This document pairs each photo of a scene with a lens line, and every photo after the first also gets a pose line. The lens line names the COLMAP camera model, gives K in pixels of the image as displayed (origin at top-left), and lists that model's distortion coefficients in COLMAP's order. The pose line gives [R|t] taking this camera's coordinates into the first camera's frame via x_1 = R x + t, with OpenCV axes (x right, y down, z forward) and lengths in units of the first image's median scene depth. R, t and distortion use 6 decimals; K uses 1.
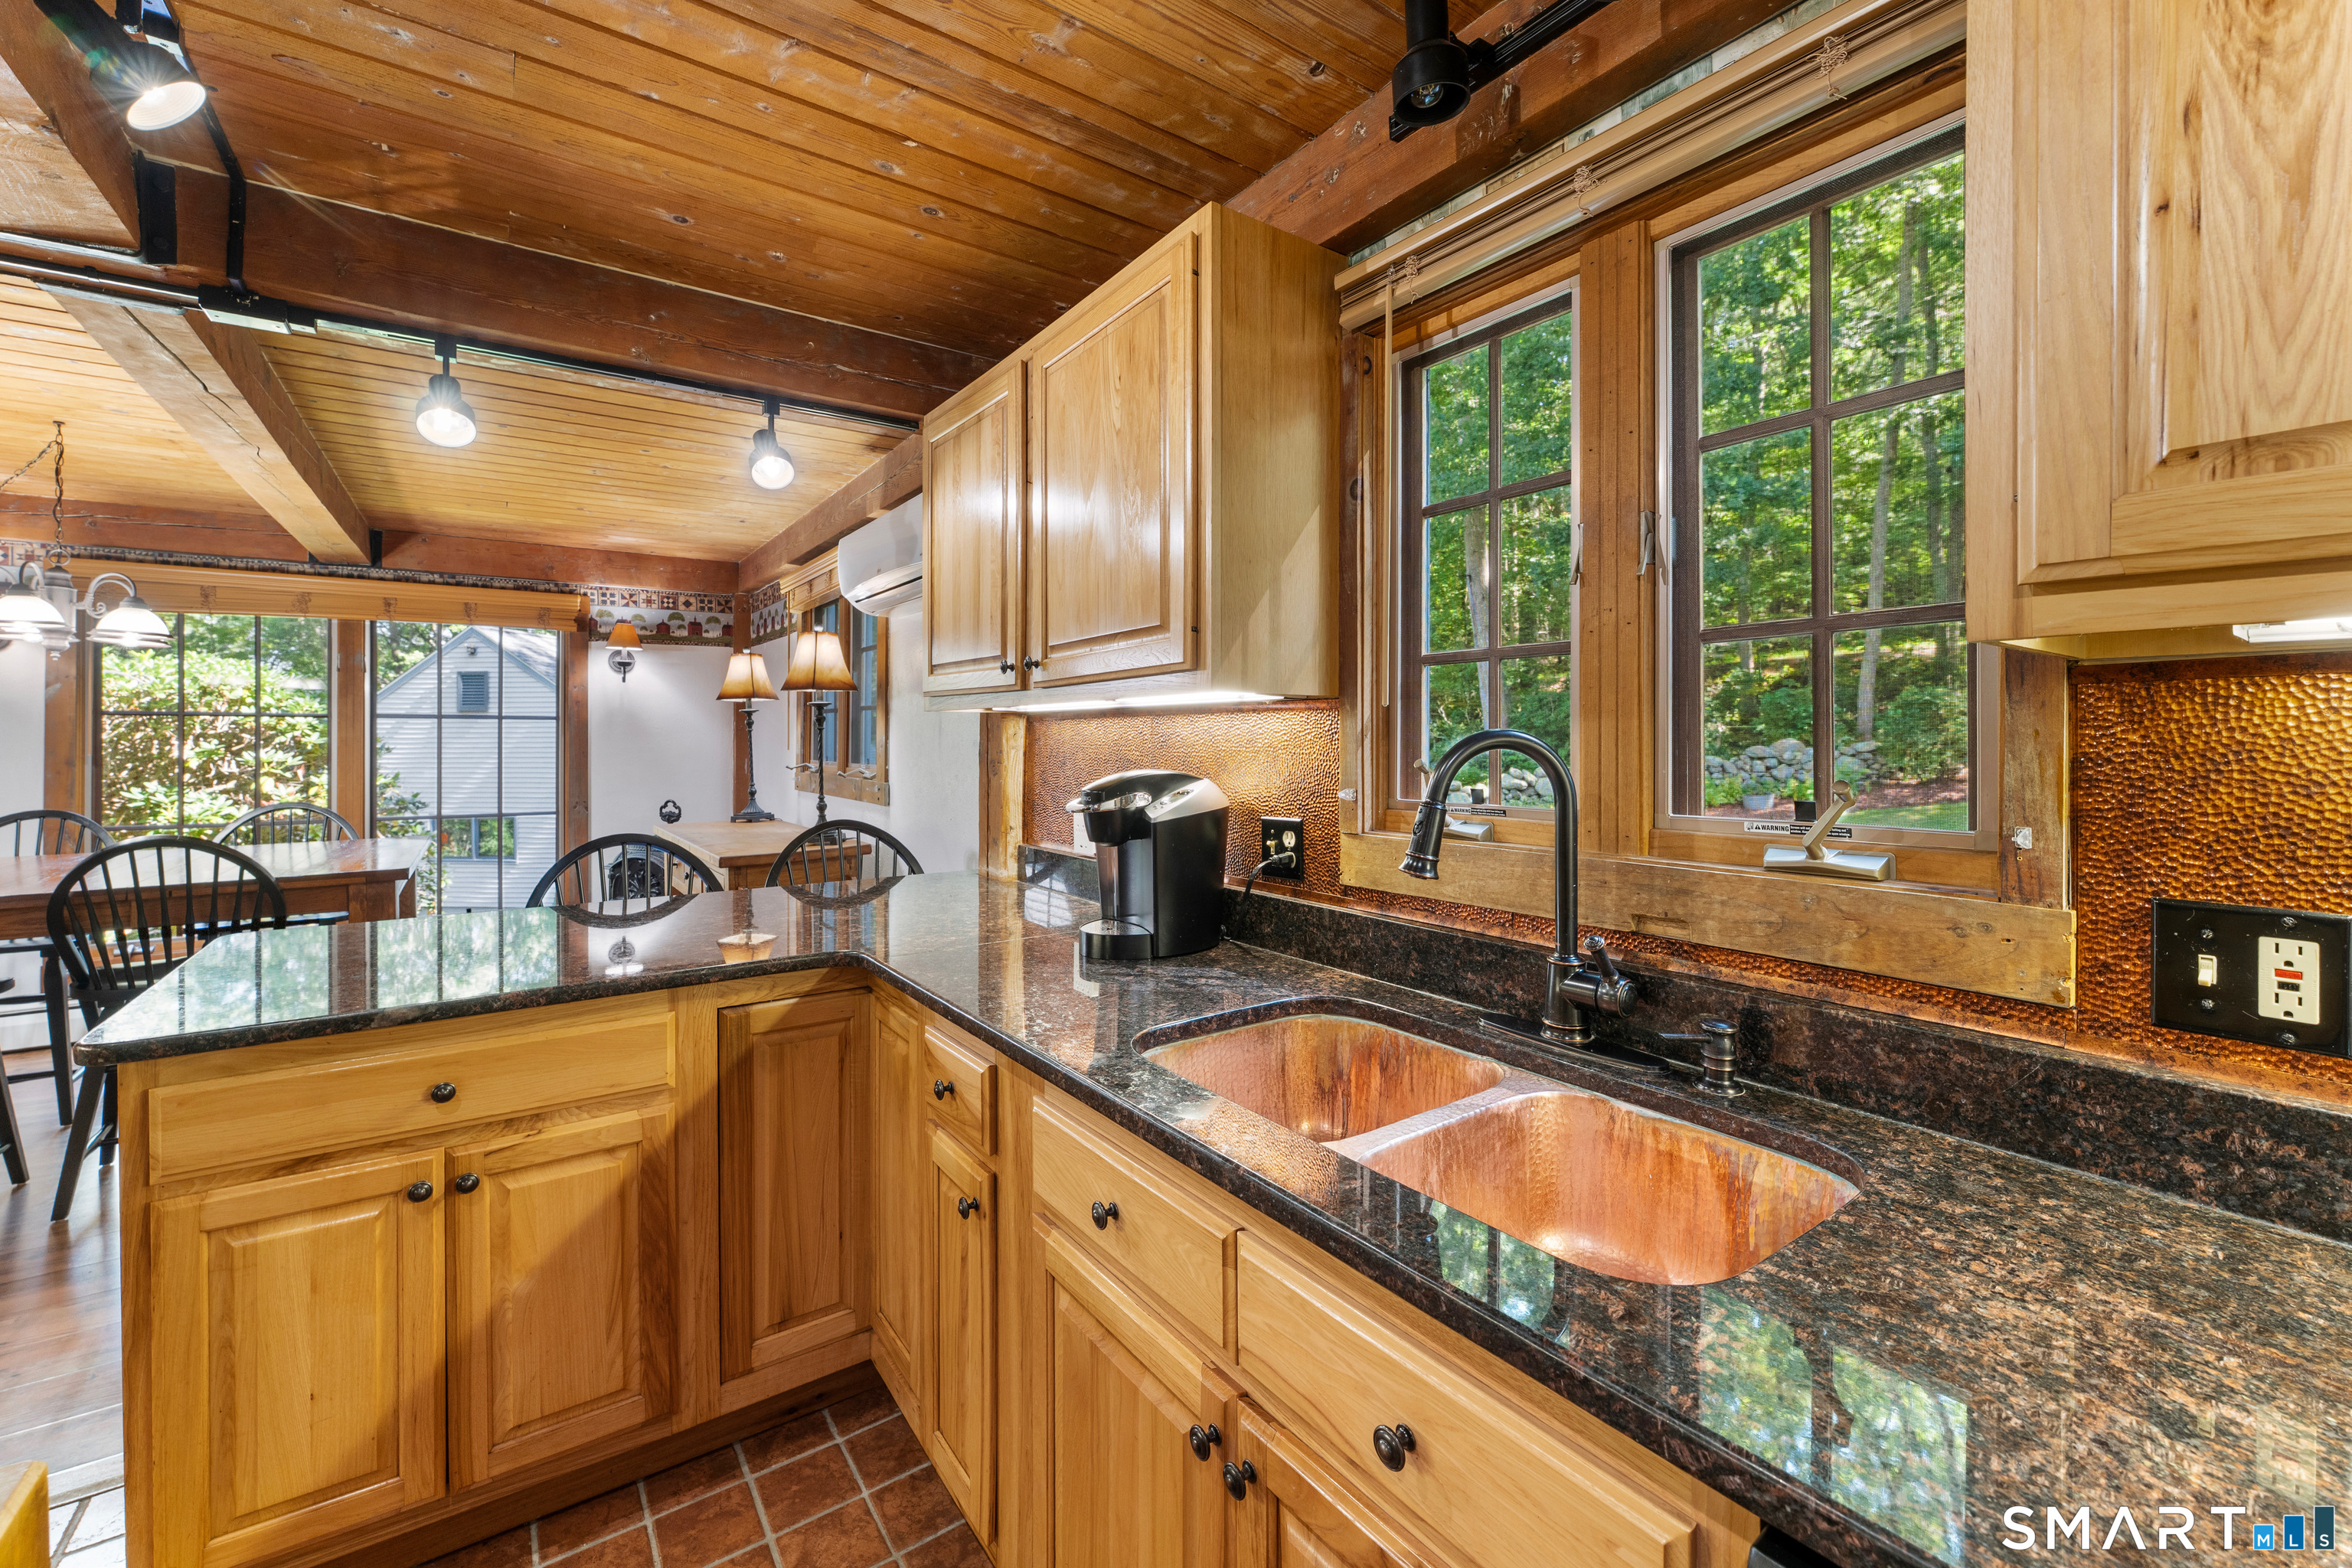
lens RADIAL K [[953.9, 0, 1172.3], [0, 953.9, 750.4], [0, 0, 1]] dist [-0.001364, 0.000188]
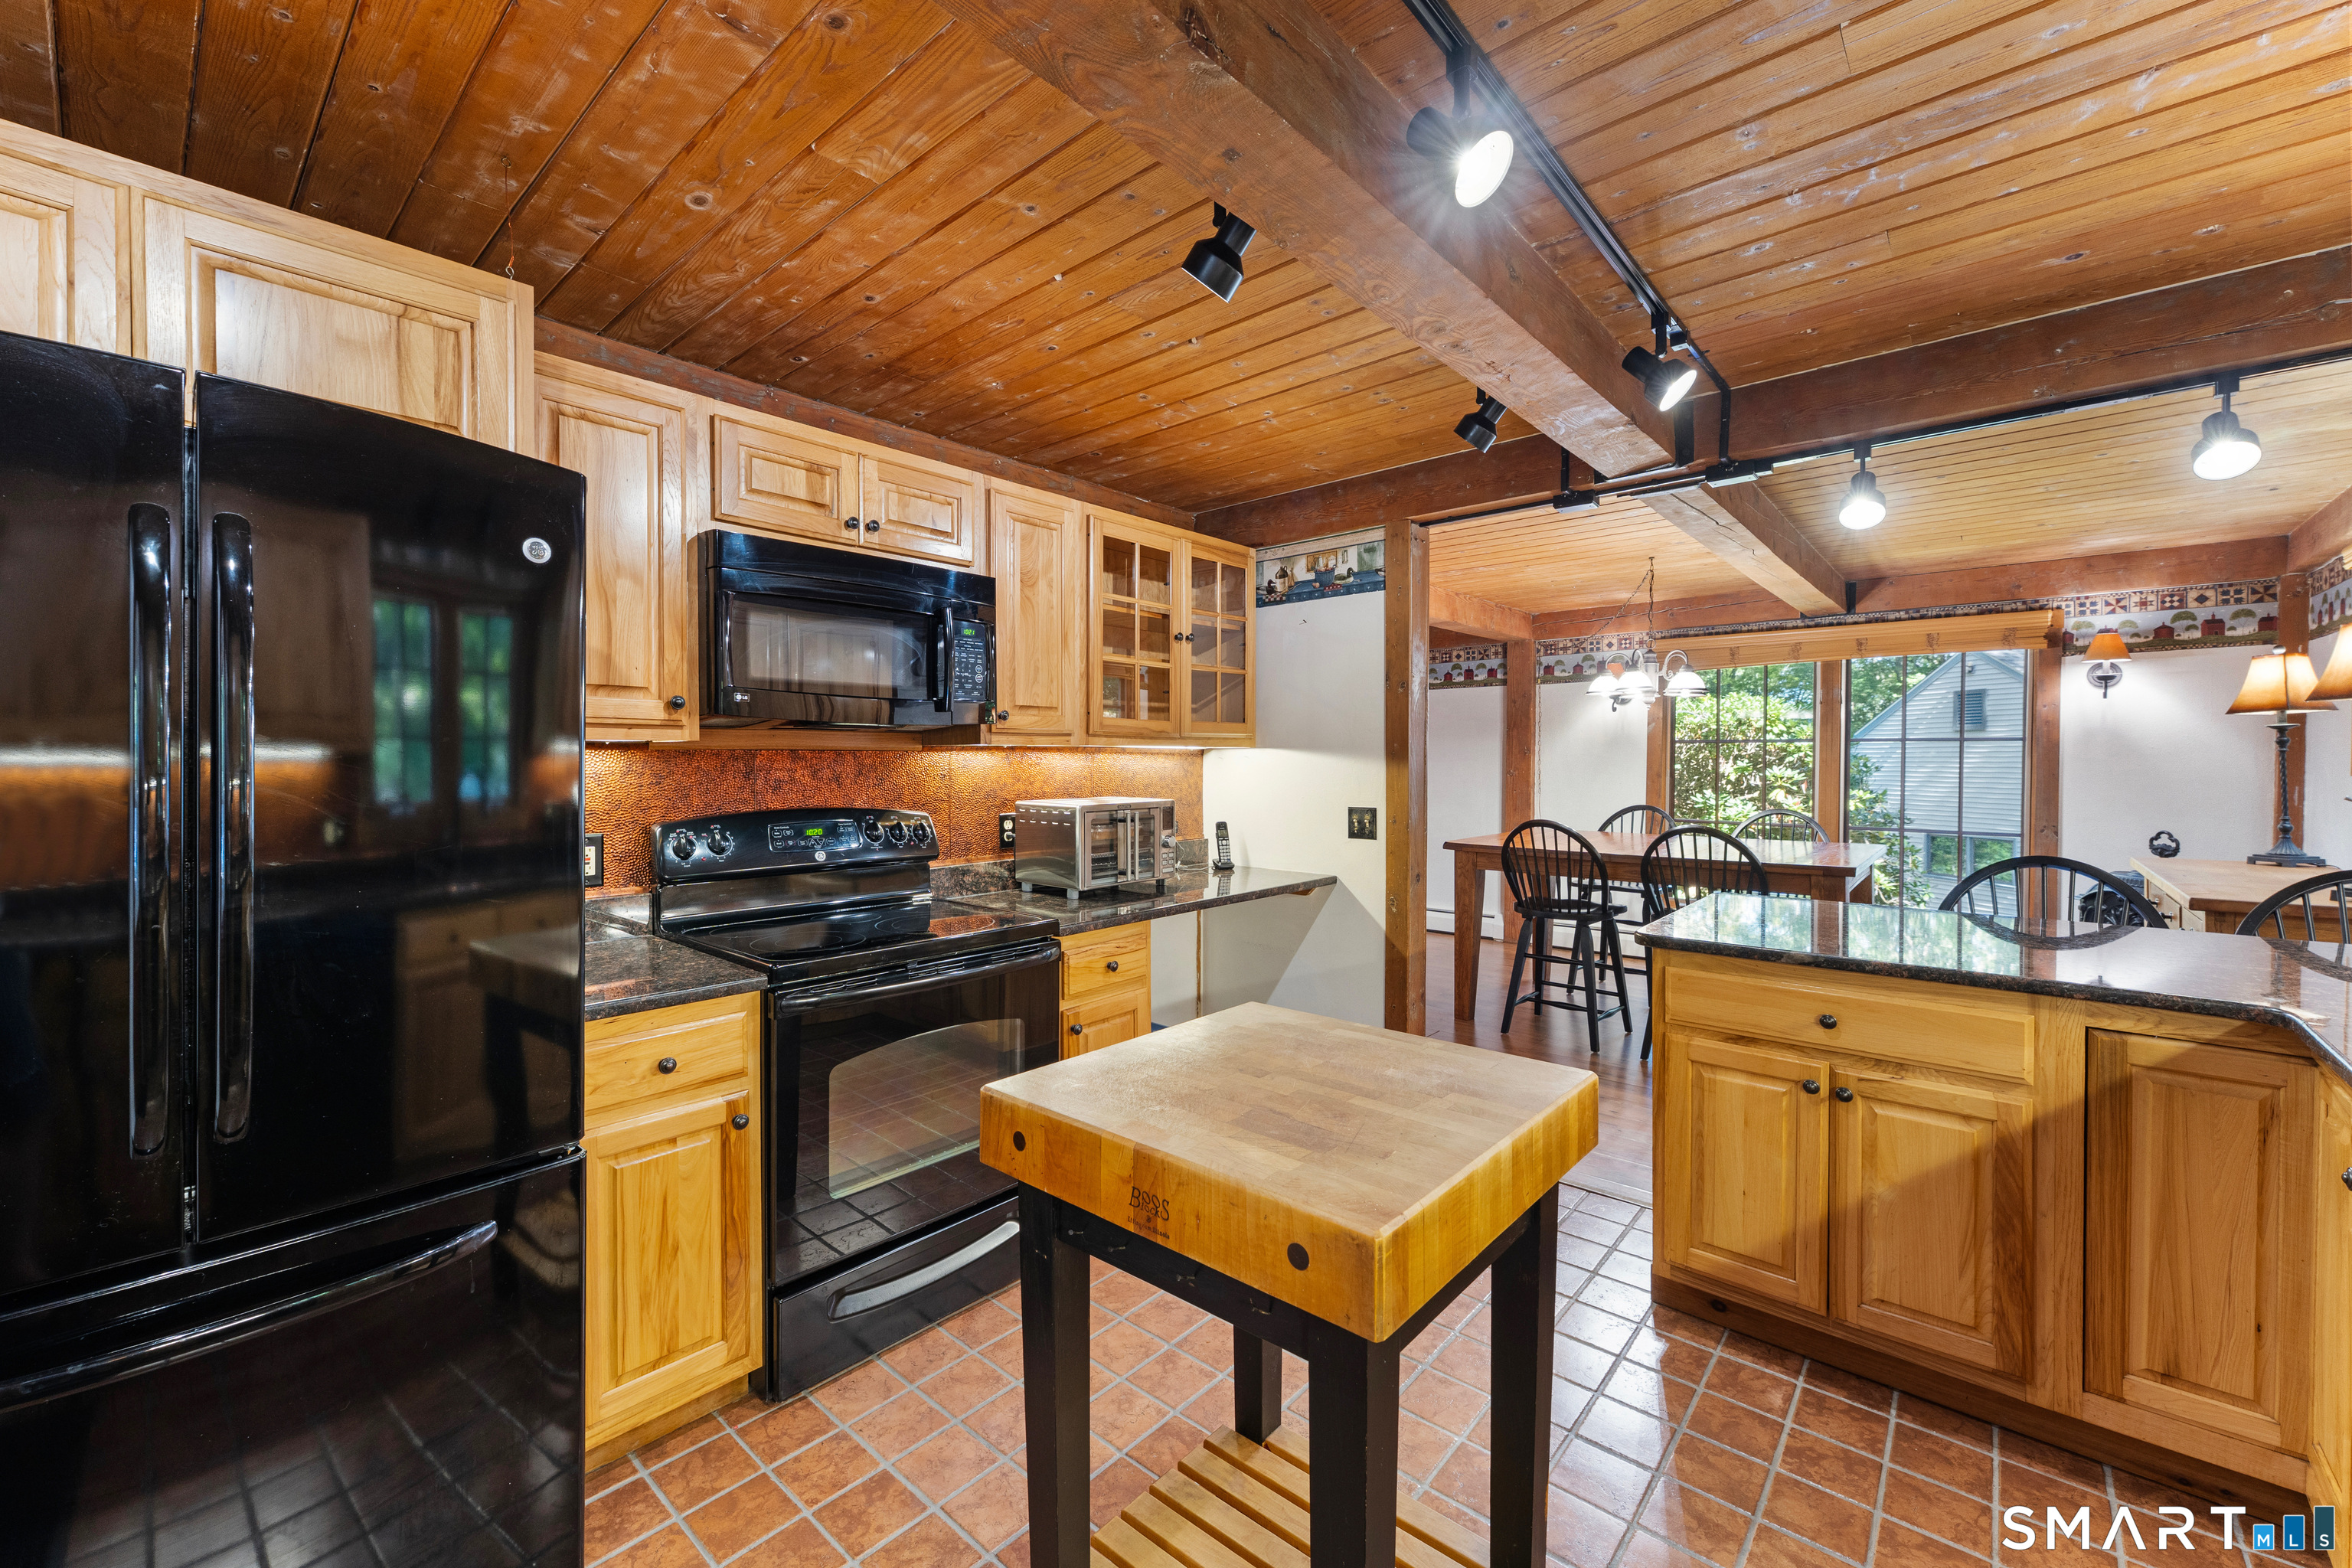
lens RADIAL K [[953.9, 0, 1172.3], [0, 953.9, 750.4], [0, 0, 1]] dist [-0.001364, 0.000188]
pose [[0.224403, -0.006274, -0.974476, 0.199414], [-0.012443, 0.999879, -0.009303, -0.003423], [0.974417, 0.014213, 0.224297, -0.127825]]
